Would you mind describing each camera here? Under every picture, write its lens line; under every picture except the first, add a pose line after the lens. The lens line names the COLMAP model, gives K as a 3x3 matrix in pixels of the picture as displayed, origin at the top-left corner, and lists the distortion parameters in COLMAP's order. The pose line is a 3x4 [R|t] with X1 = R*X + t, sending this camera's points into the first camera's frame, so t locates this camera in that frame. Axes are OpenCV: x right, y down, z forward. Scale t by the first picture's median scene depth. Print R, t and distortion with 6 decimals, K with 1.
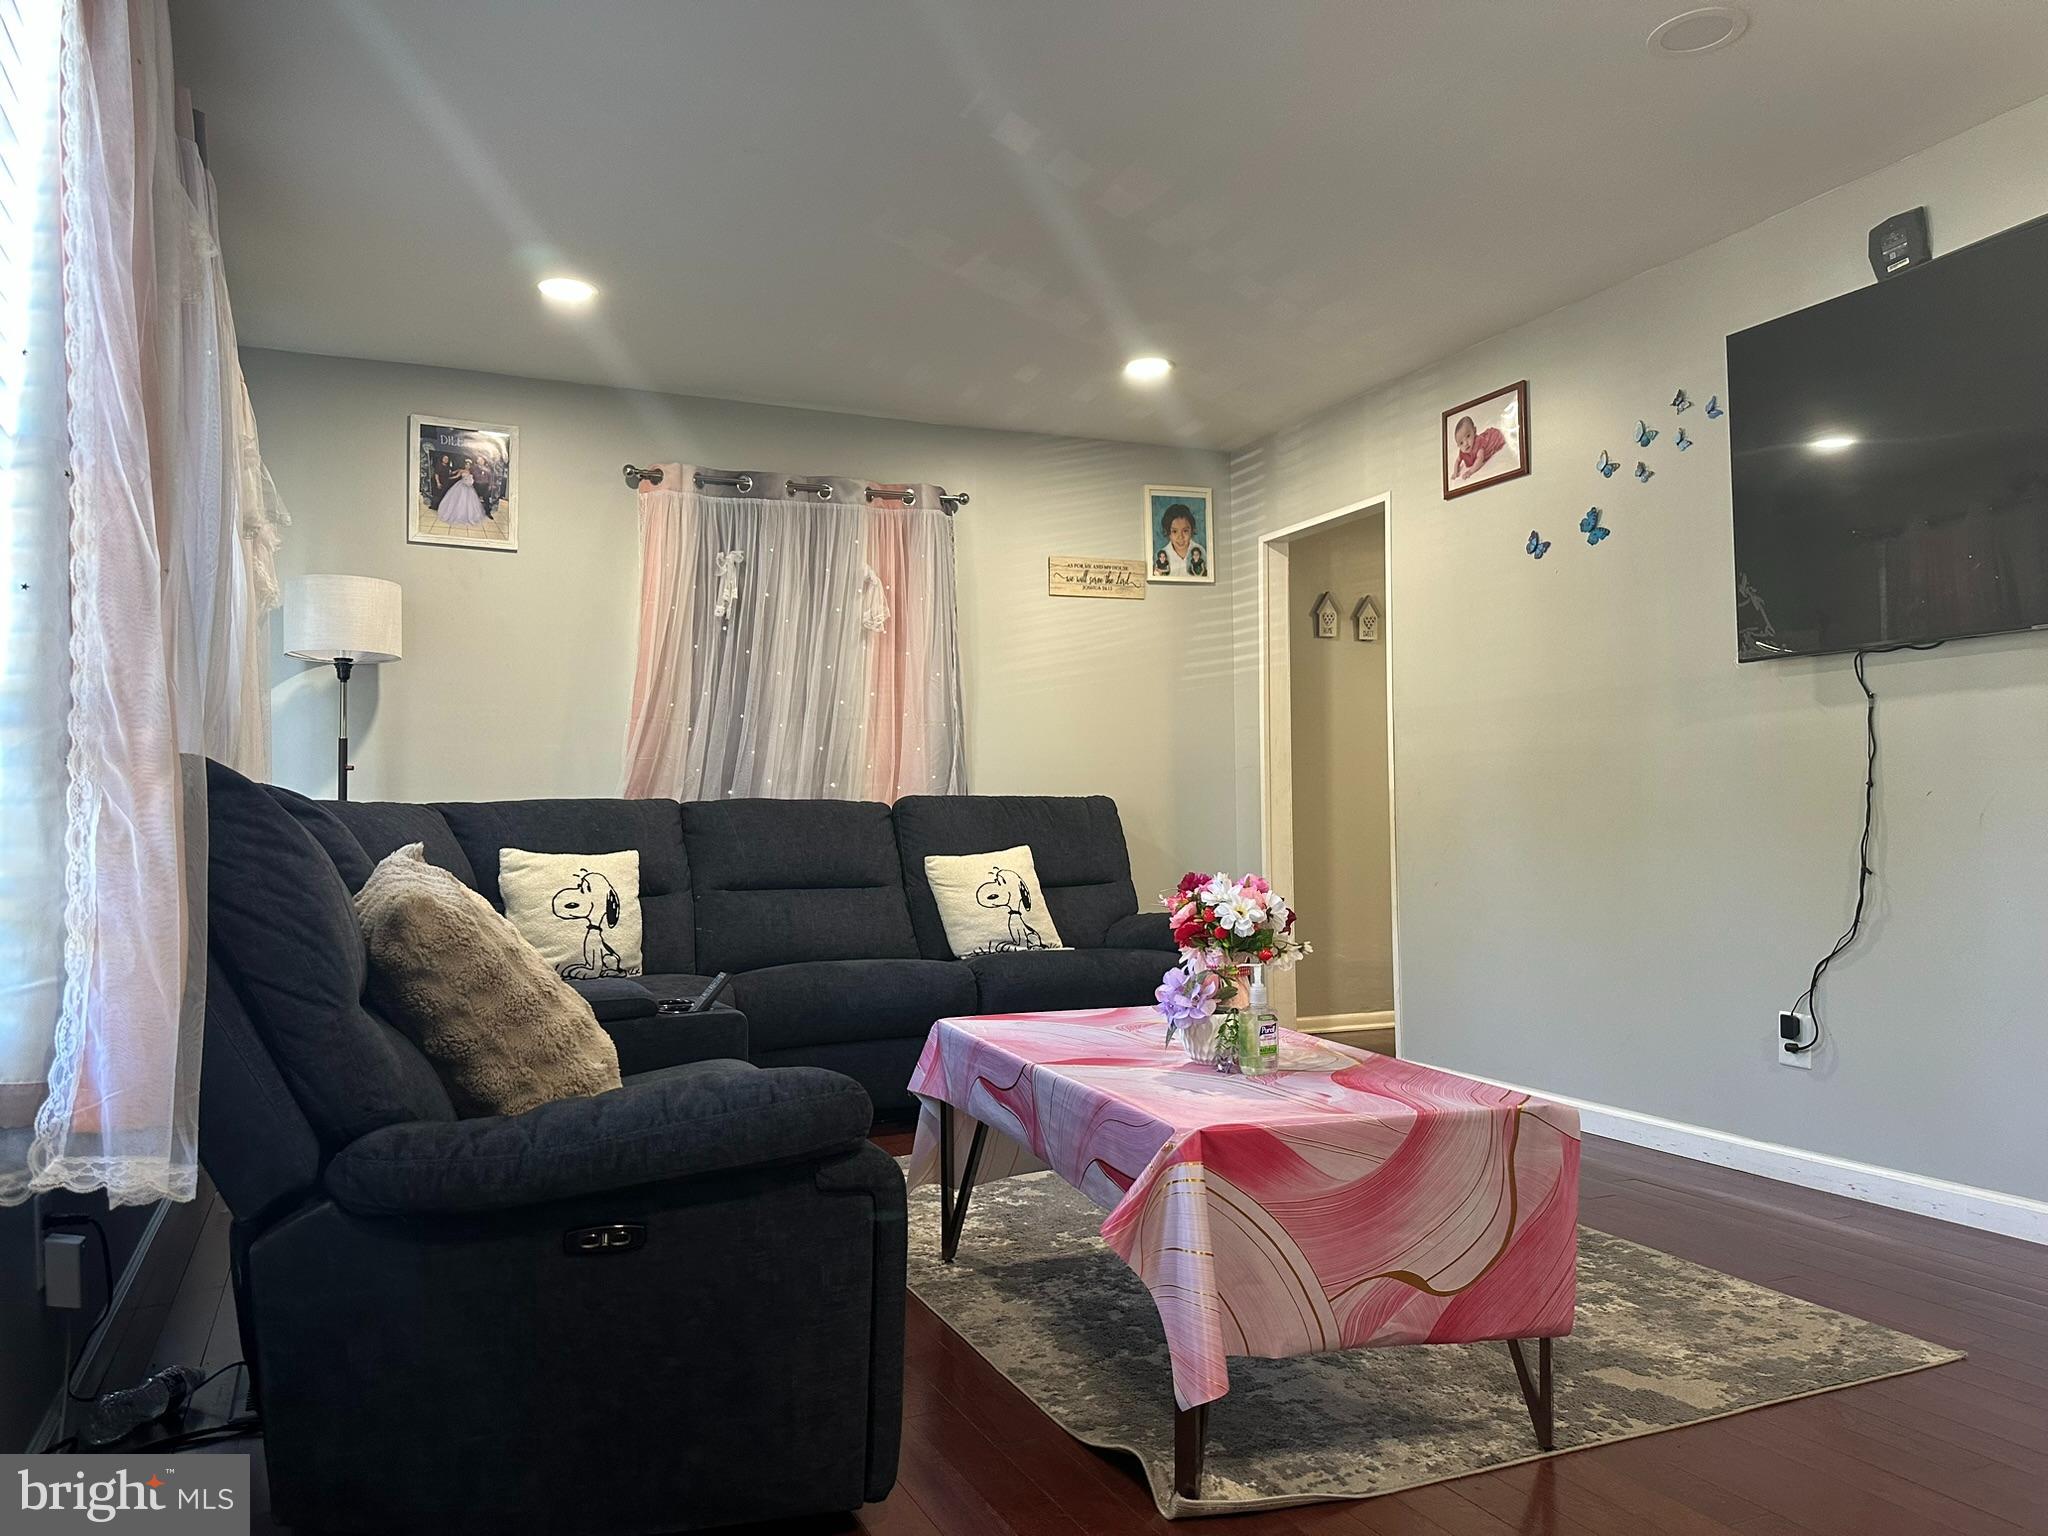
lens RADIAL K [[1442.9, 0, 1024.0], [0, 1442.9, 767.6], [0, 0, 1]] dist [-0.000142, -0.000247]
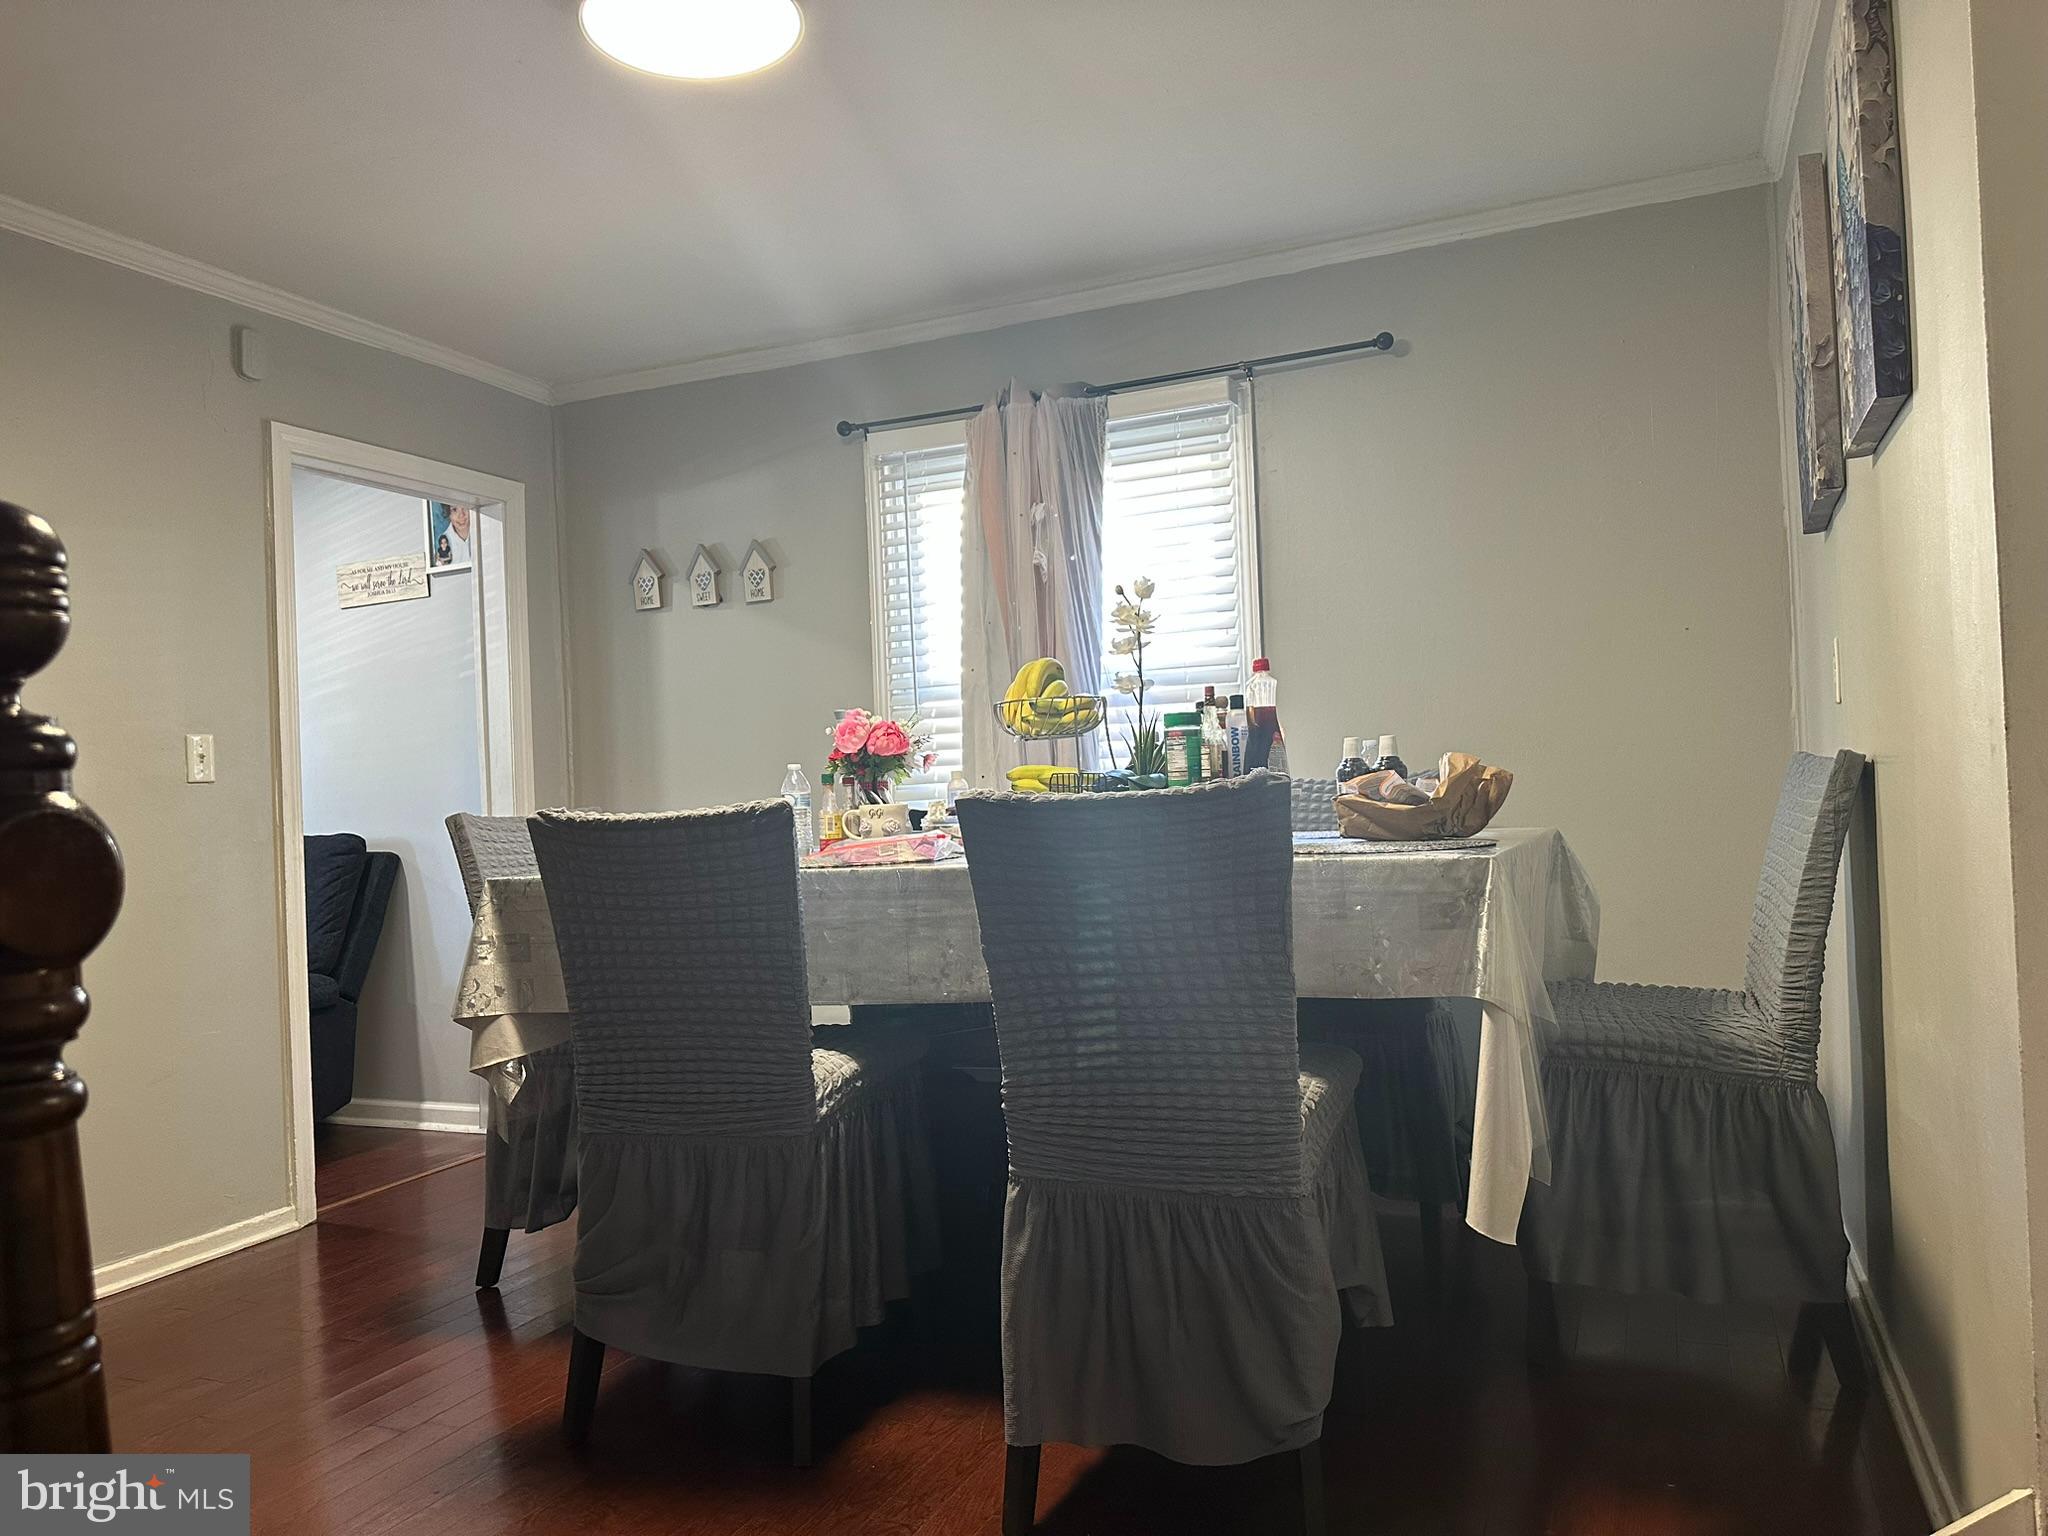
lens RADIAL K [[1442.9, 0, 1024.1], [0, 1442.9, 768.7], [0, 0, 1]] dist [-0.000142, -0.000247]
pose [[0.688186, -0.037060, -0.724587, 0.925420], [0.046334, 0.998901, -0.007083, 0.005308], [0.724053, -0.028699, 0.689147, 0.666849]]
